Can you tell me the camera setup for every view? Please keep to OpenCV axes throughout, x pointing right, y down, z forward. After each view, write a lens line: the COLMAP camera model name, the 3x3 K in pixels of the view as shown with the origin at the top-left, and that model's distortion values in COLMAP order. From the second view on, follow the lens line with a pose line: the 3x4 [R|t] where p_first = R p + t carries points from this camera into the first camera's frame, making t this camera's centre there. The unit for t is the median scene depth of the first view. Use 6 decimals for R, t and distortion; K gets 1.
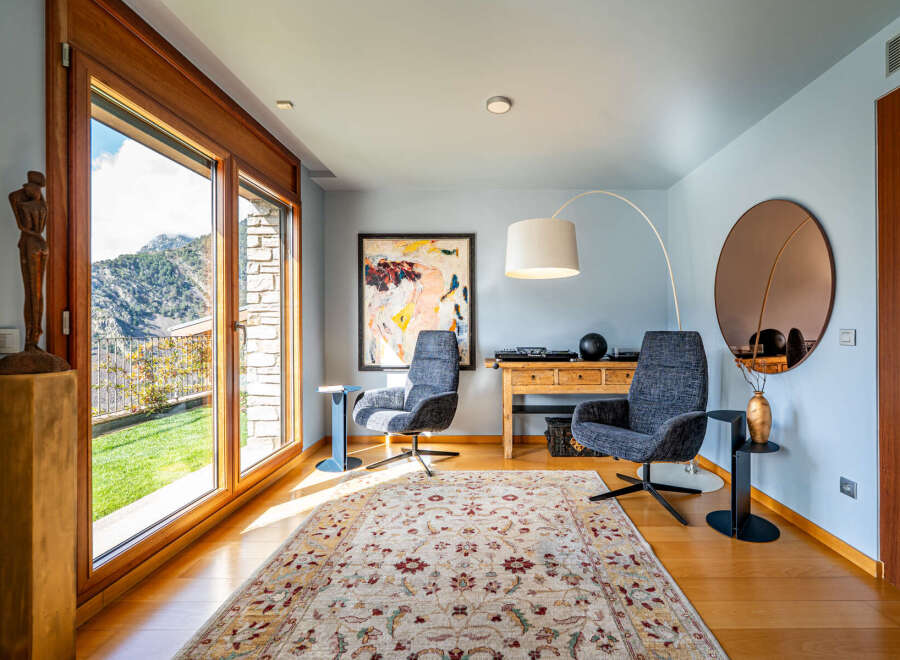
lens RADIAL K [[417.3, 0, 489.1], [0, 417.3, 325.0], [0, 0, 1]] dist [0.000203, -0.000182]
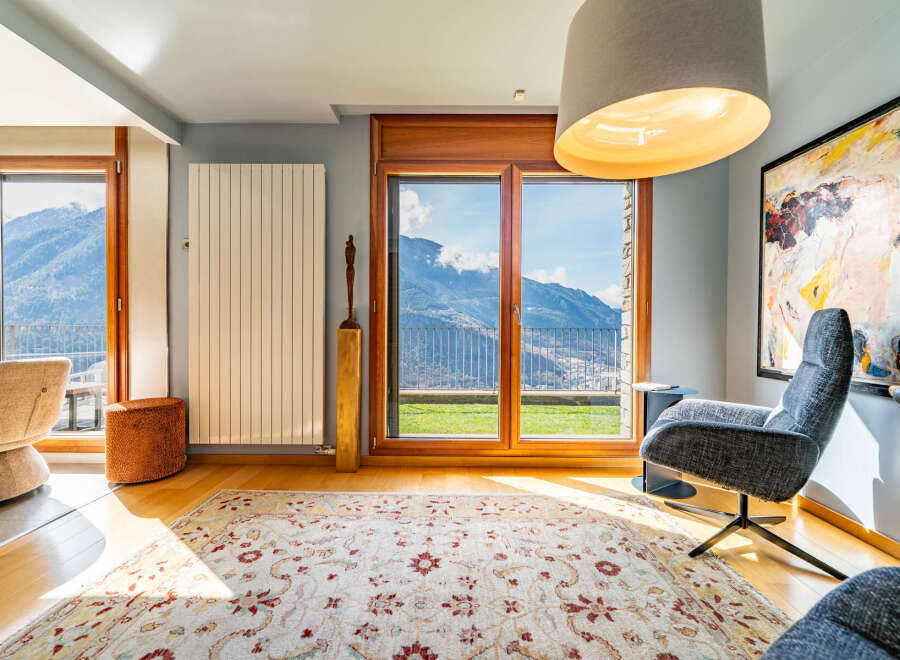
lens RADIAL K [[401.7, 0, 450.5], [0, 401.7, 332.8], [0, 0, 1]] dist [0.001179, 0.000119]
pose [[-0.013057, 0.017974, -0.999753, 0.483825], [-0.003570, 0.999831, 0.018022, 0.046436], [0.999908, 0.003804, -0.012990, 0.768731]]
